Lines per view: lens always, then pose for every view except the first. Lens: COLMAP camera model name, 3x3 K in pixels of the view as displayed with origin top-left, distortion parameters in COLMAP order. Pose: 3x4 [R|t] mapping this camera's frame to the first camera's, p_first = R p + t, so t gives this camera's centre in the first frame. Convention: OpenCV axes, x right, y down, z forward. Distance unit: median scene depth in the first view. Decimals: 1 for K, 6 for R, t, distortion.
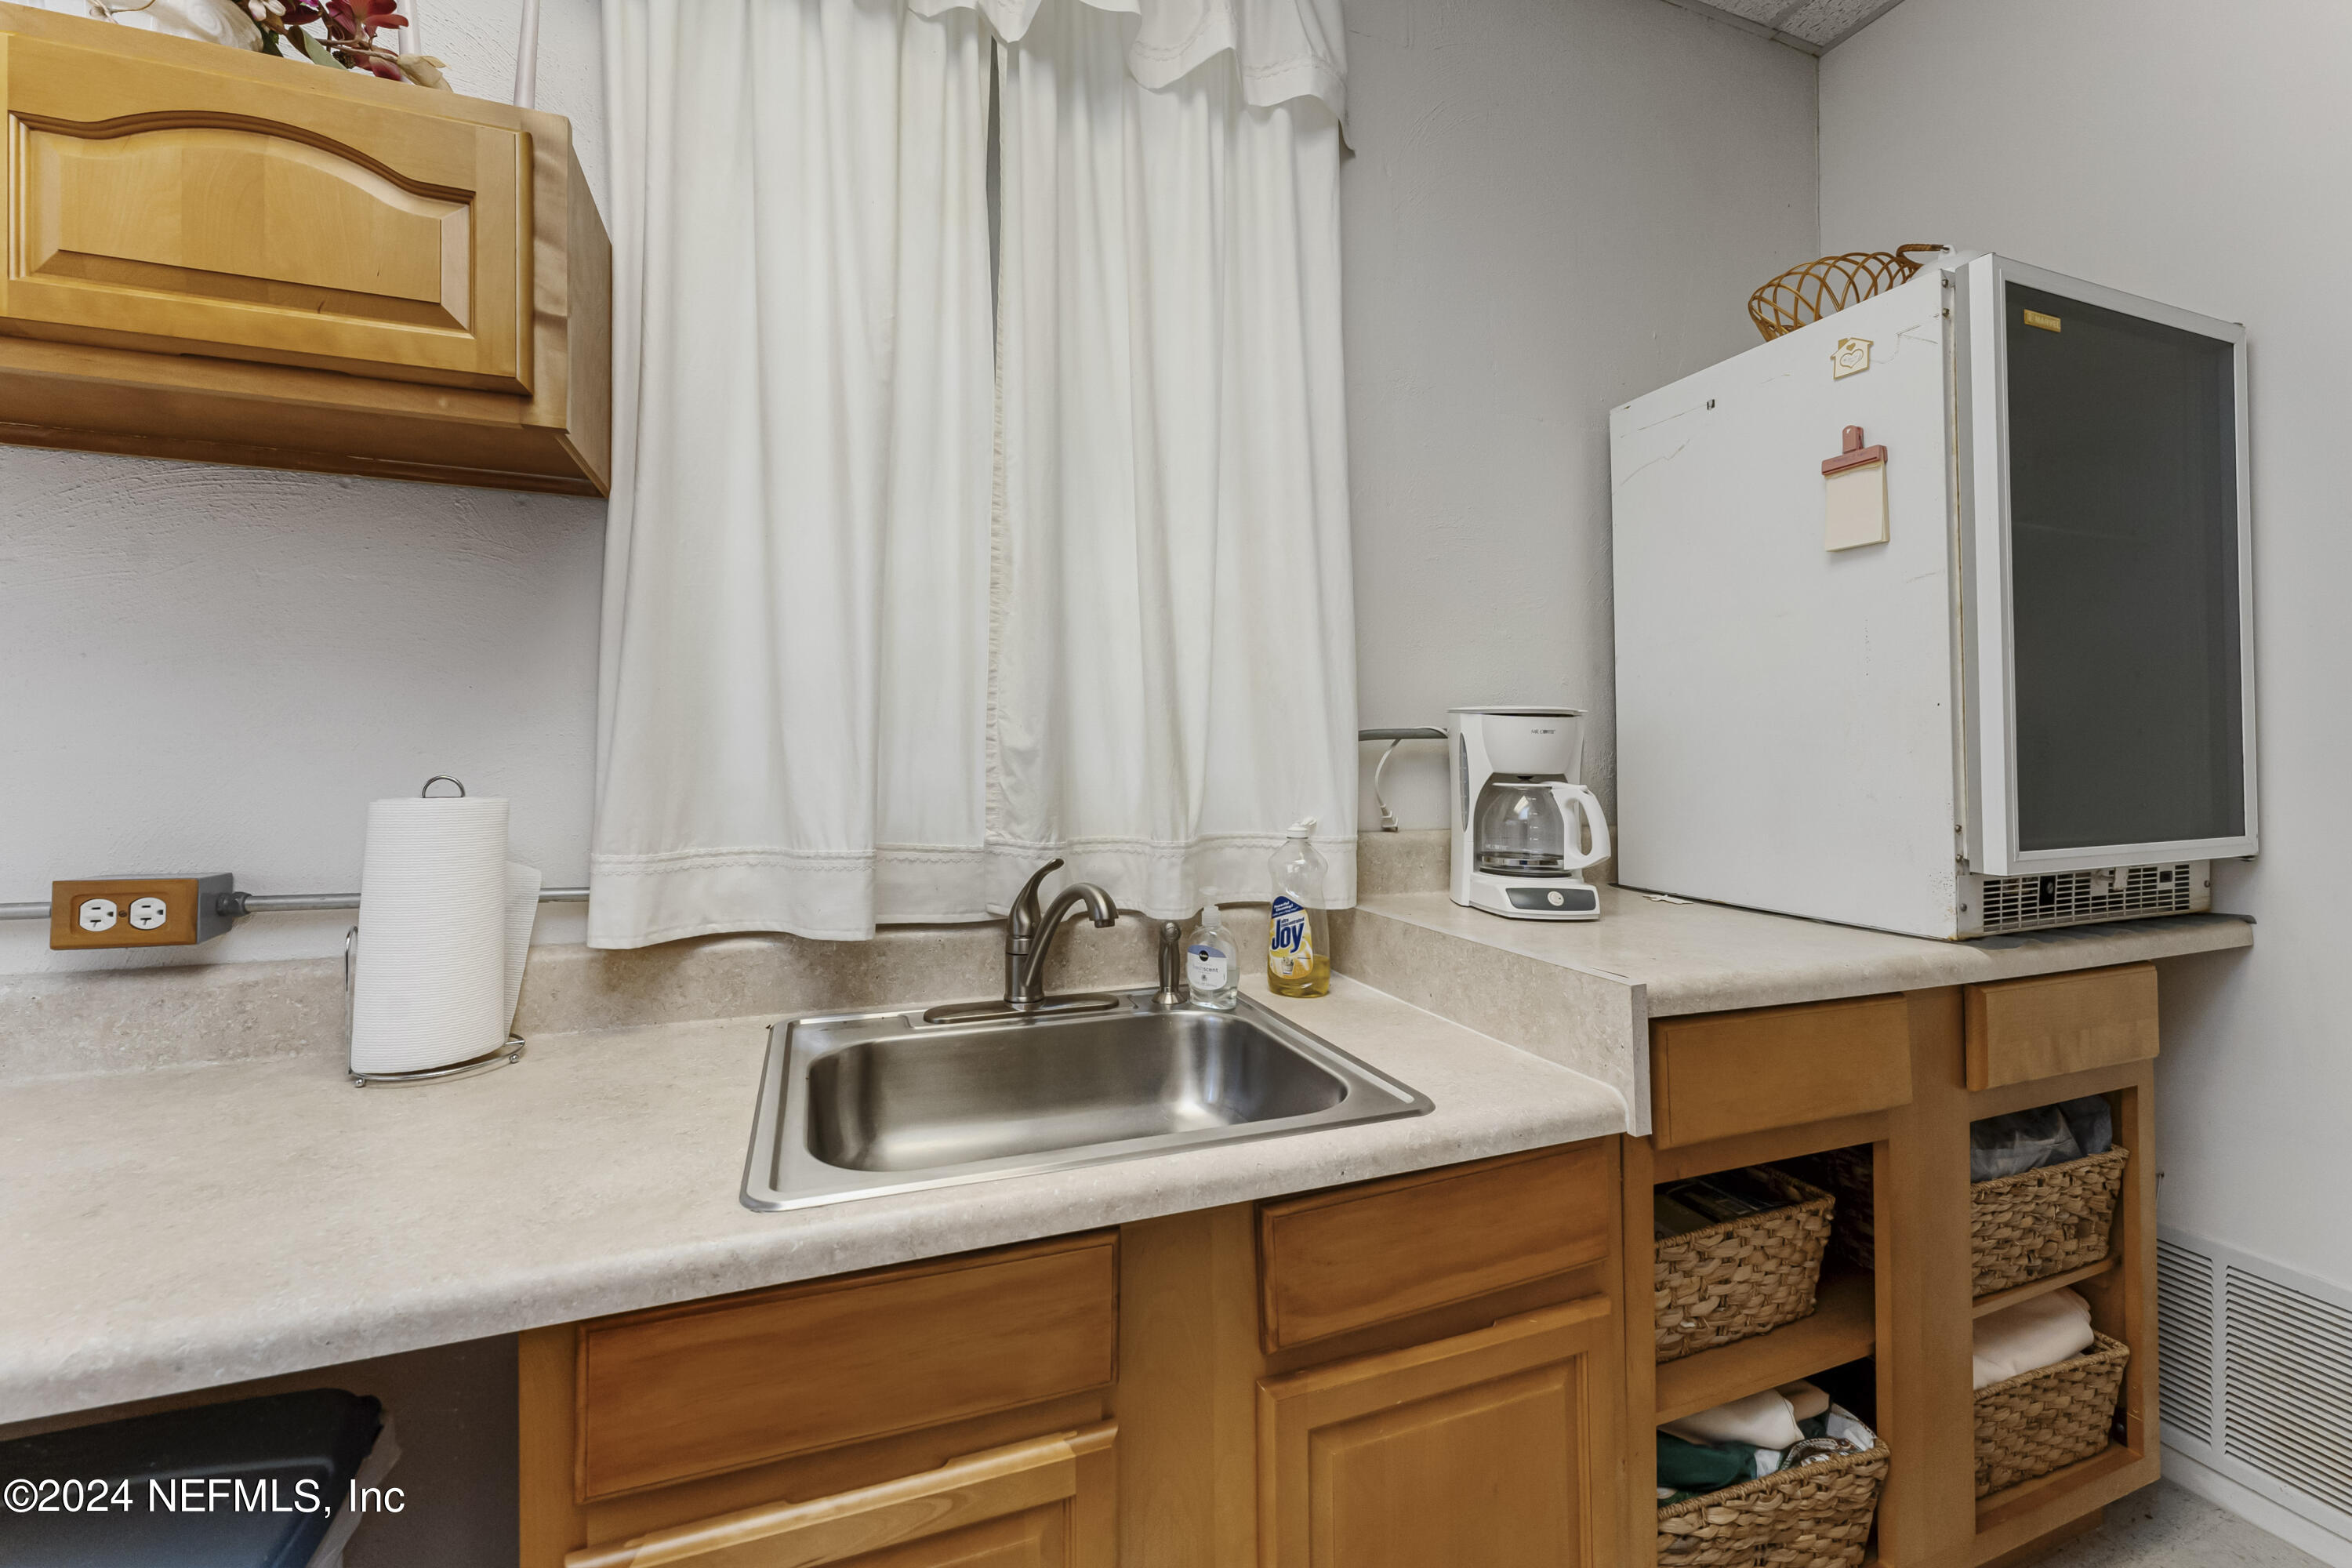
lens RADIAL K [[956.9, 0, 1183.6], [0, 956.9, 738.3], [0, 0, 1]] dist [0.000976, -0.000224]
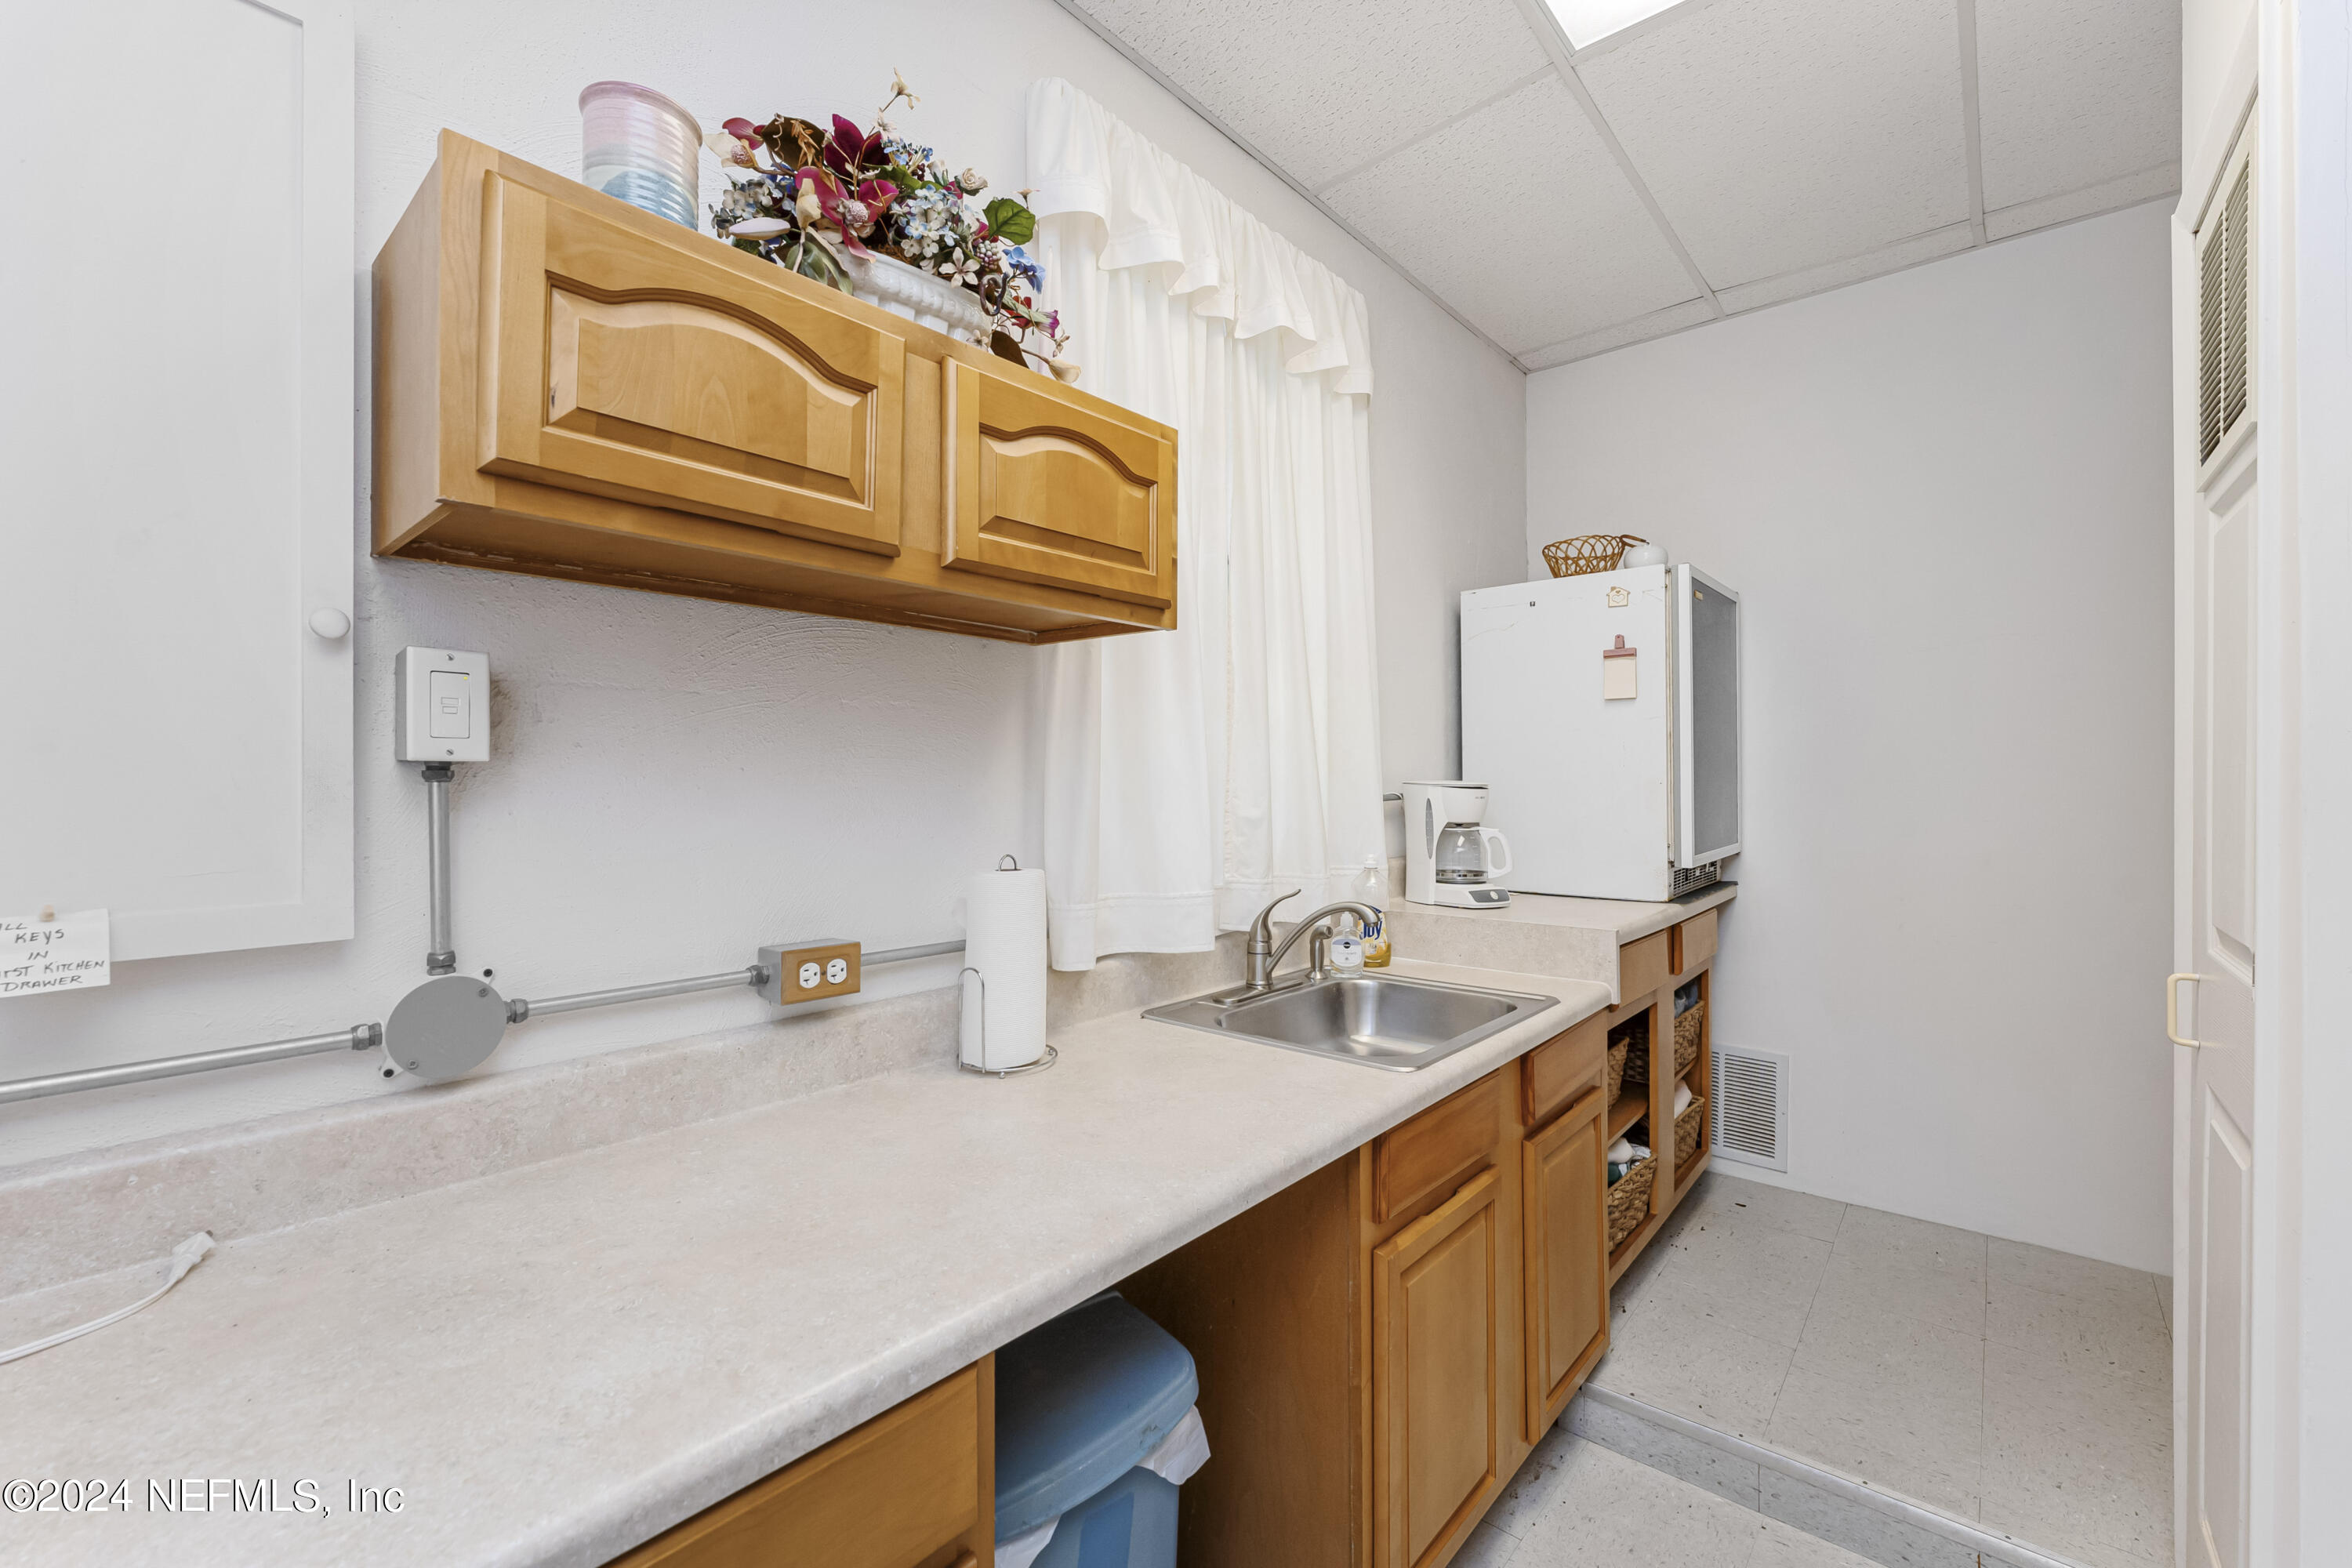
lens RADIAL K [[956.9, 0, 1185.5], [0, 956.9, 777.7], [0, 0, 1]] dist [0.000976, -0.000224]
pose [[0.884196, -0.008020, 0.467048, -0.972294], [0.001821, 0.999904, 0.013722, -0.073898], [-0.467113, -0.011282, 0.884125, -0.279772]]
